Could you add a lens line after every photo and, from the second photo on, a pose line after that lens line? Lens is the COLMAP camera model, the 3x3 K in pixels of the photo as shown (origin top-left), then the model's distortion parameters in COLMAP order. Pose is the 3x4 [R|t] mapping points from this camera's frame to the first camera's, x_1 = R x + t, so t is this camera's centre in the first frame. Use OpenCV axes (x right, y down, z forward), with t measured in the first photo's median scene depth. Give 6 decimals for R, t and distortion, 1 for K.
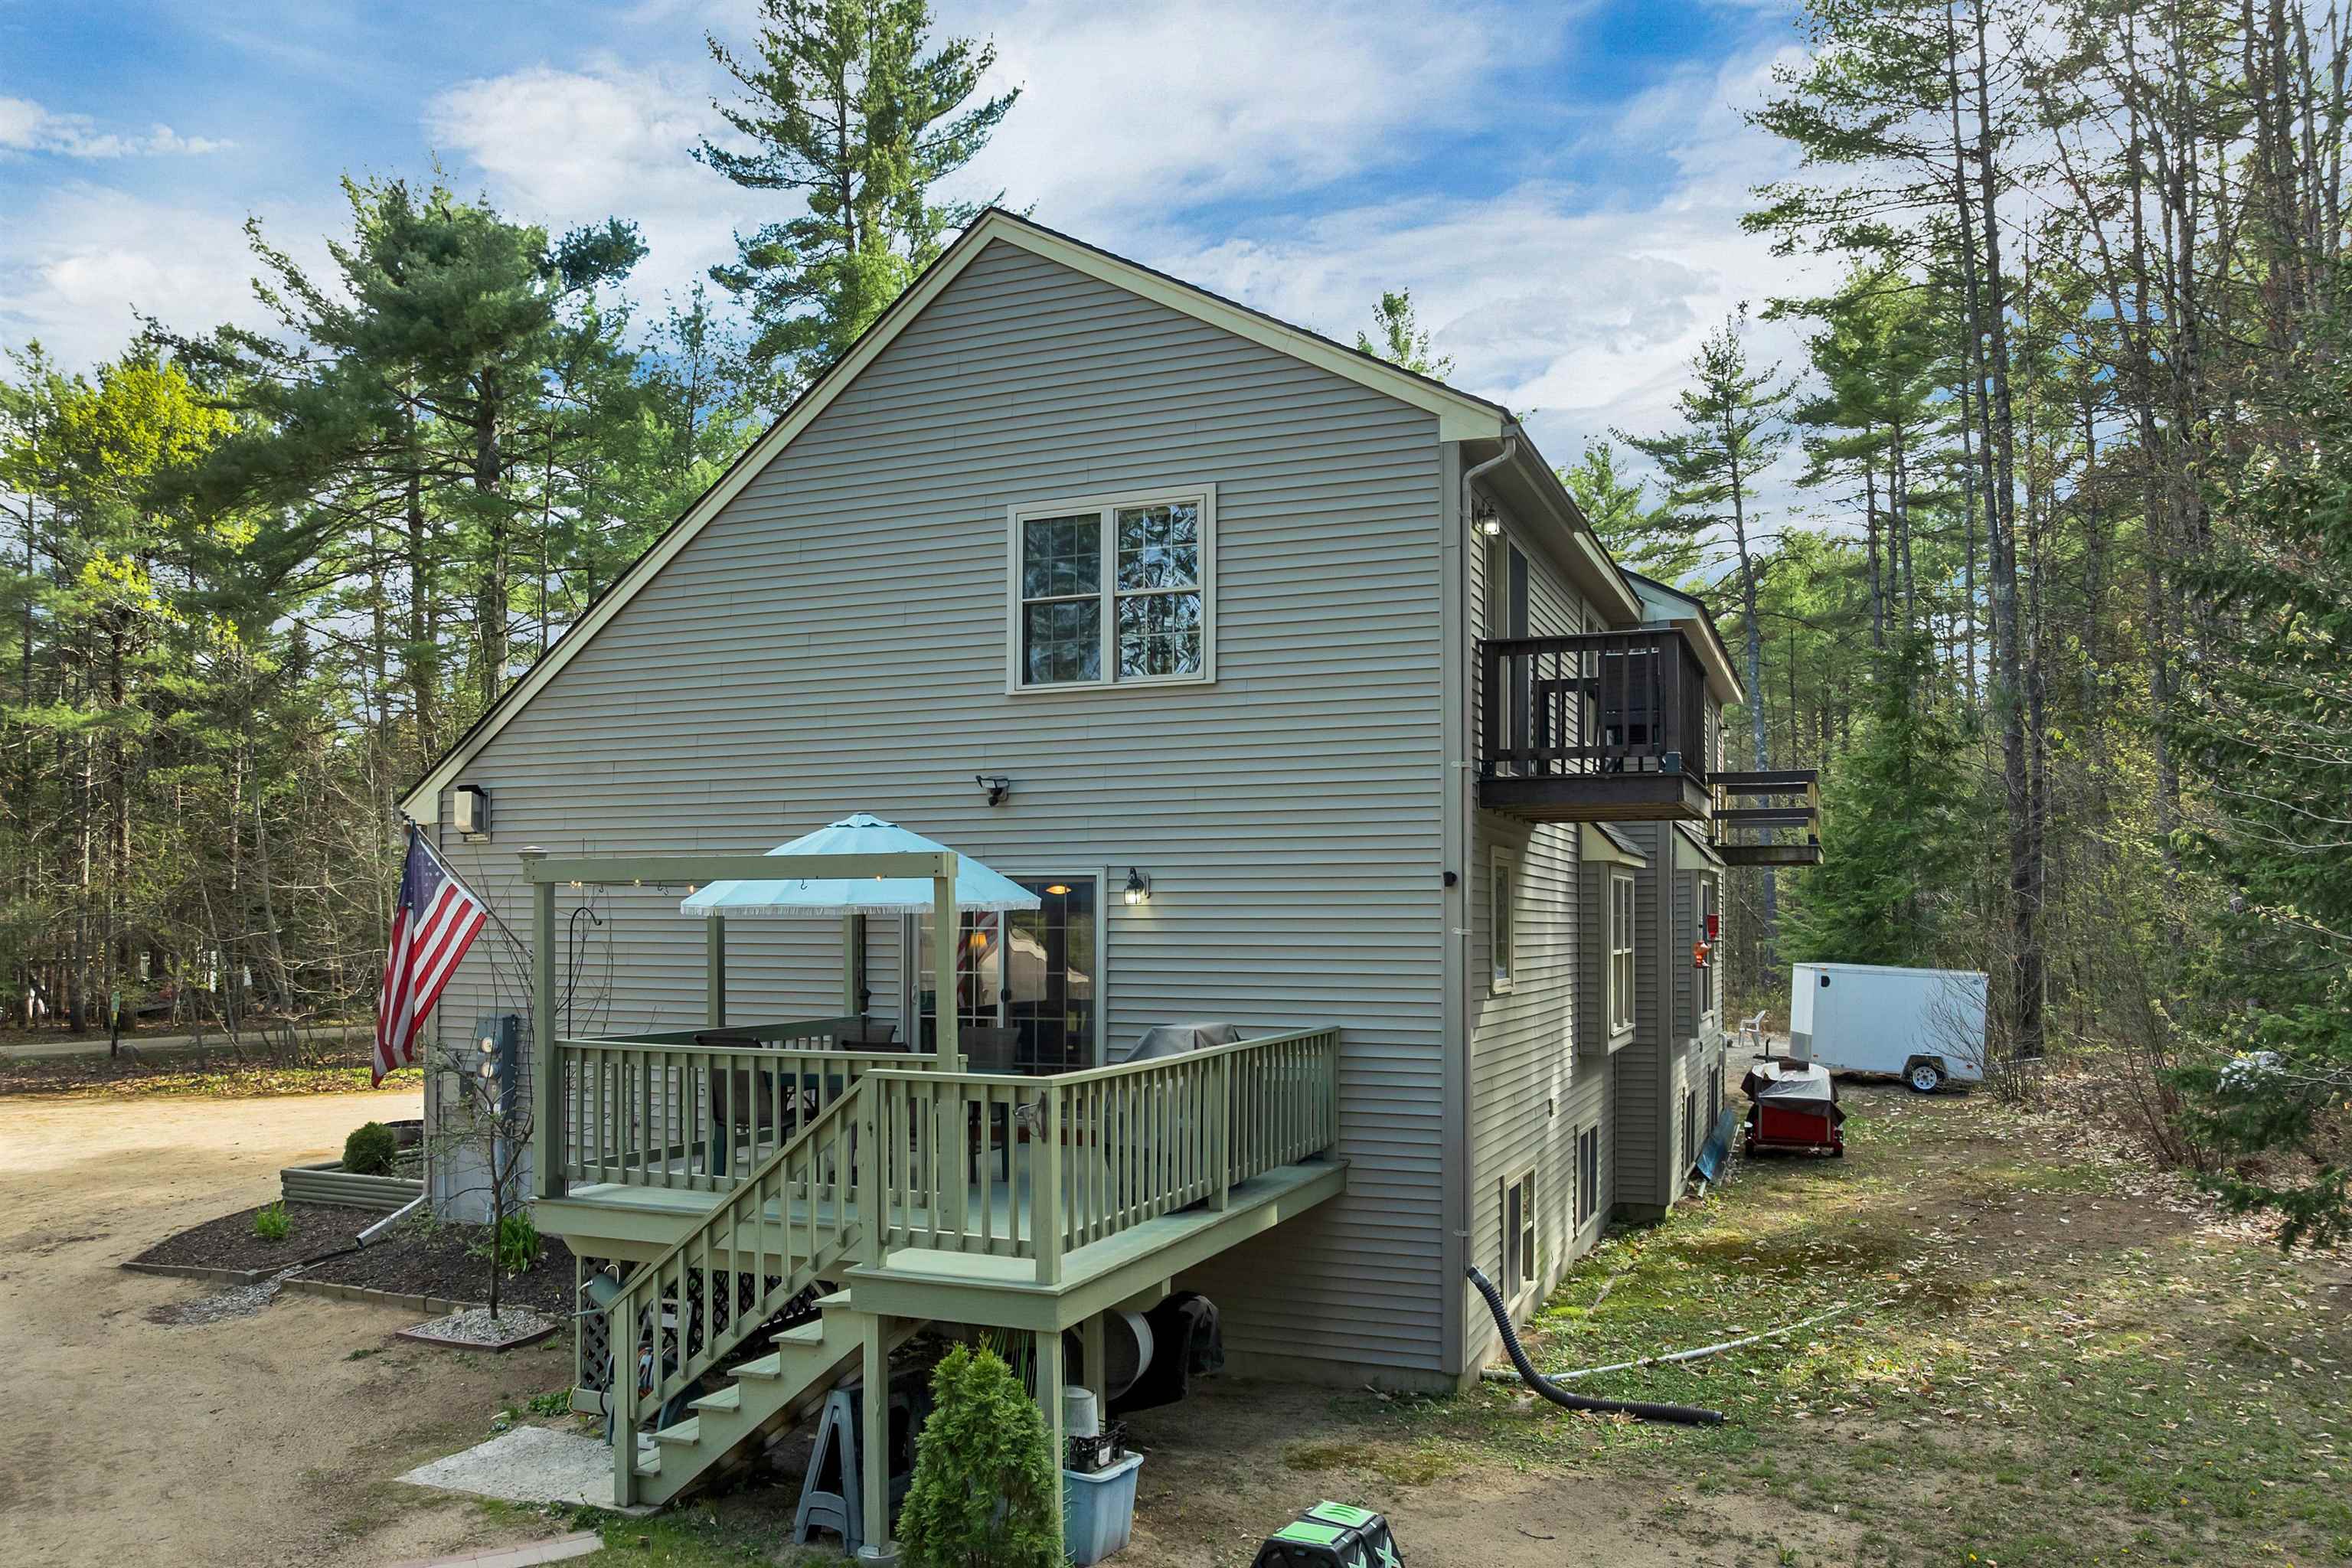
lens RADIAL K [[1692.4, 0, 1169.9], [0, 1692.4, 849.5], [0, 0, 1]] dist [-0.046203, 0.004178]
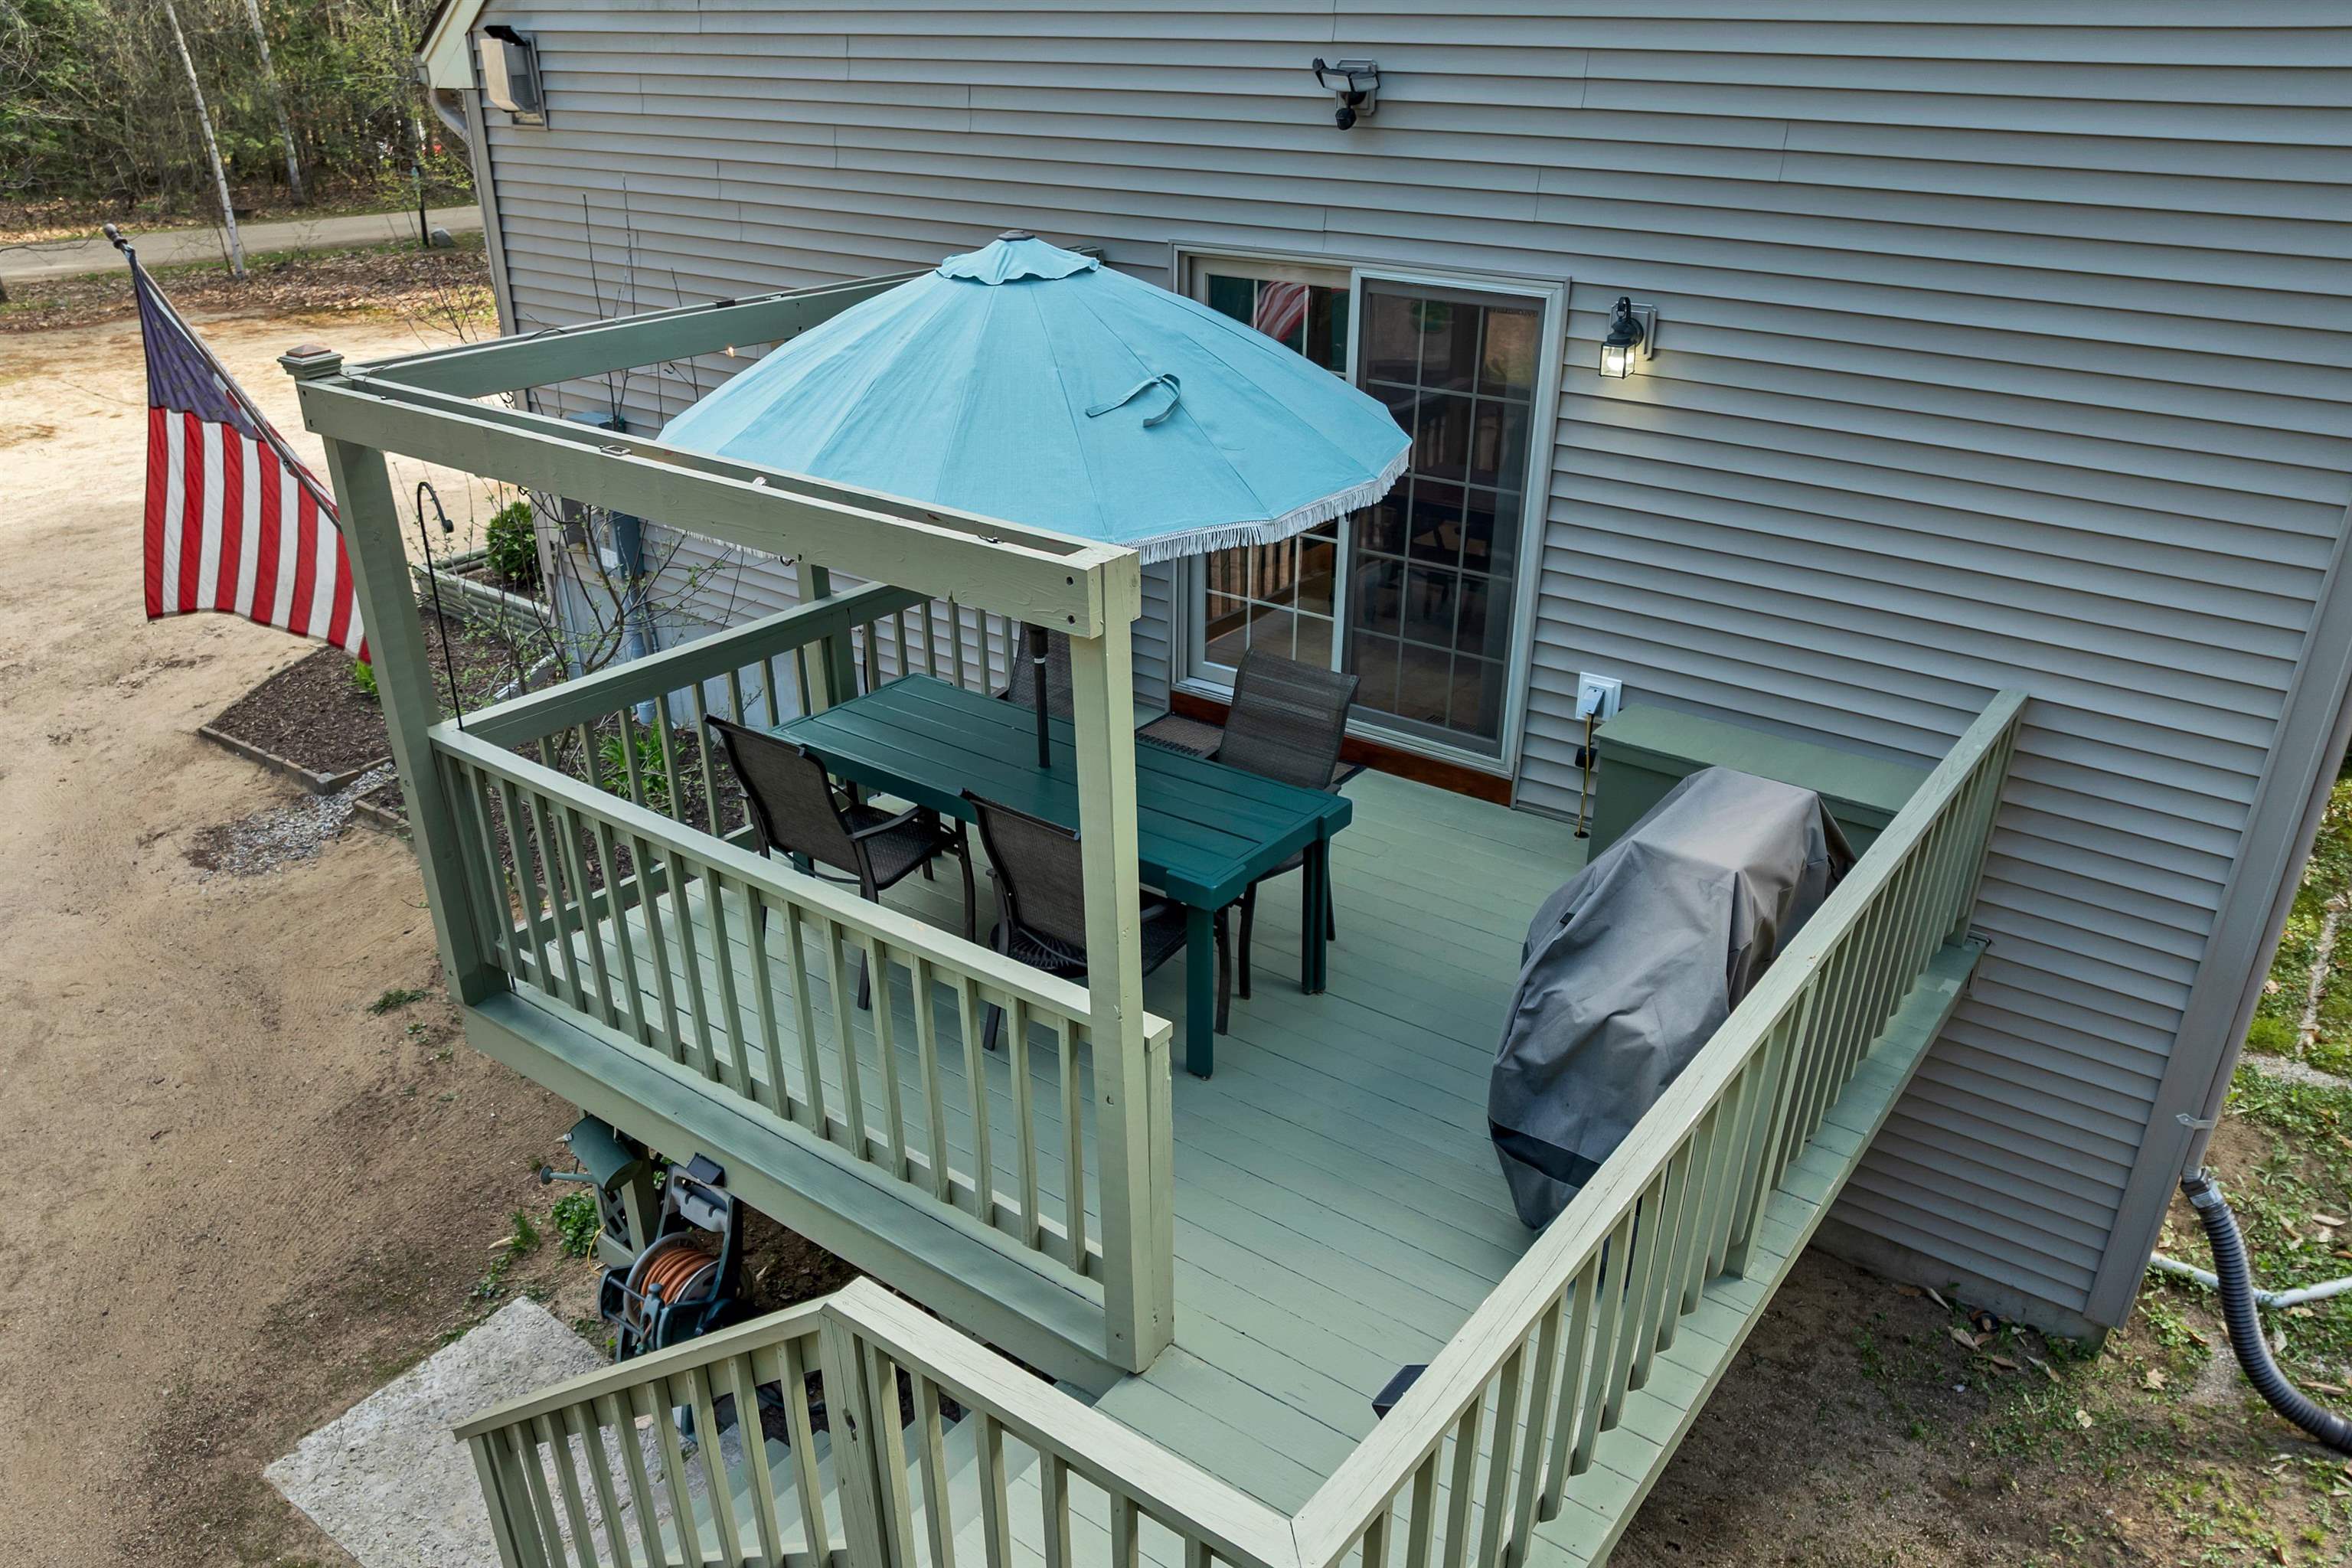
lens RADIAL K [[1680.2, 0, 1167.5], [0, 1680.2, 867.1], [0, 0, 1]] dist [-0.040285, 0.000304]
pose [[0.969972, 0.113777, -0.214961, -0.026542], [0.009138, 0.866159, 0.499685, -0.081865], [0.243043, -0.486645, 0.839110, 0.479106]]
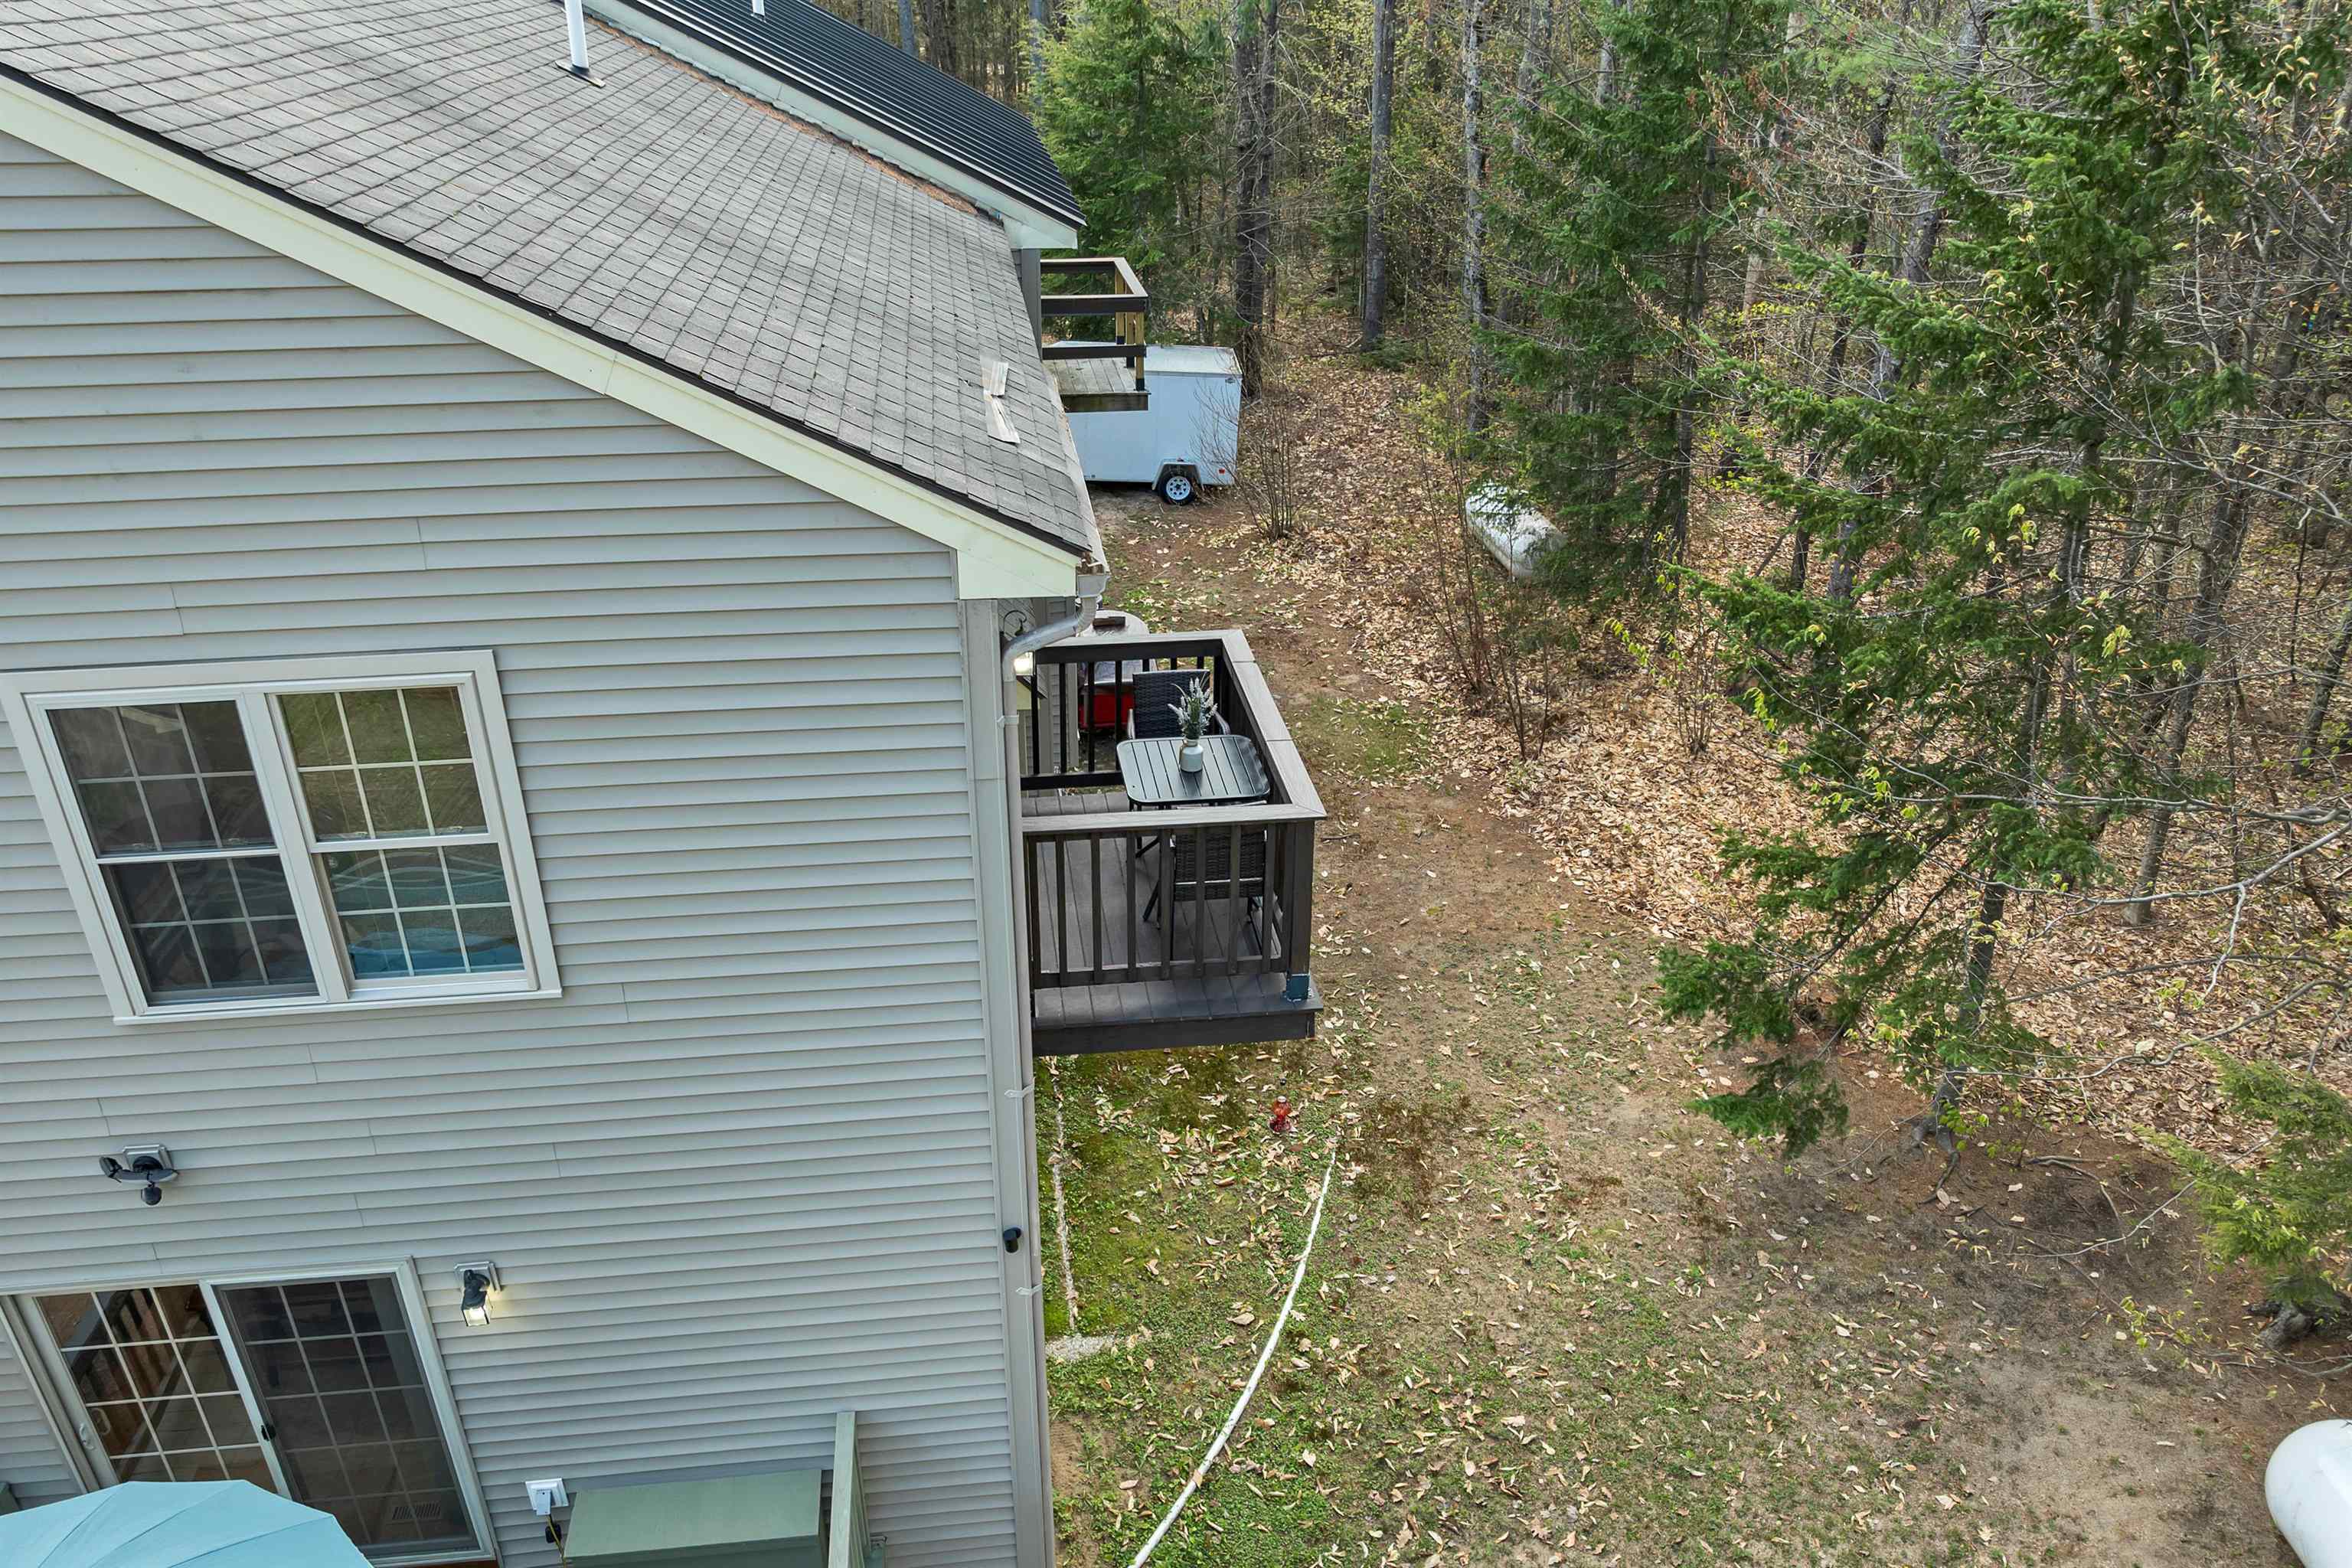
lens RADIAL K [[1692.4, 0, 1169.9], [0, 1692.4, 849.5], [0, 0, 1]] dist [-0.046203, 0.004178]
pose [[0.866072, -0.241718, 0.437598, -0.028319], [-0.025759, 0.852597, 0.521934, -0.408043], [-0.499255, -0.463305, 0.732184, 0.498350]]
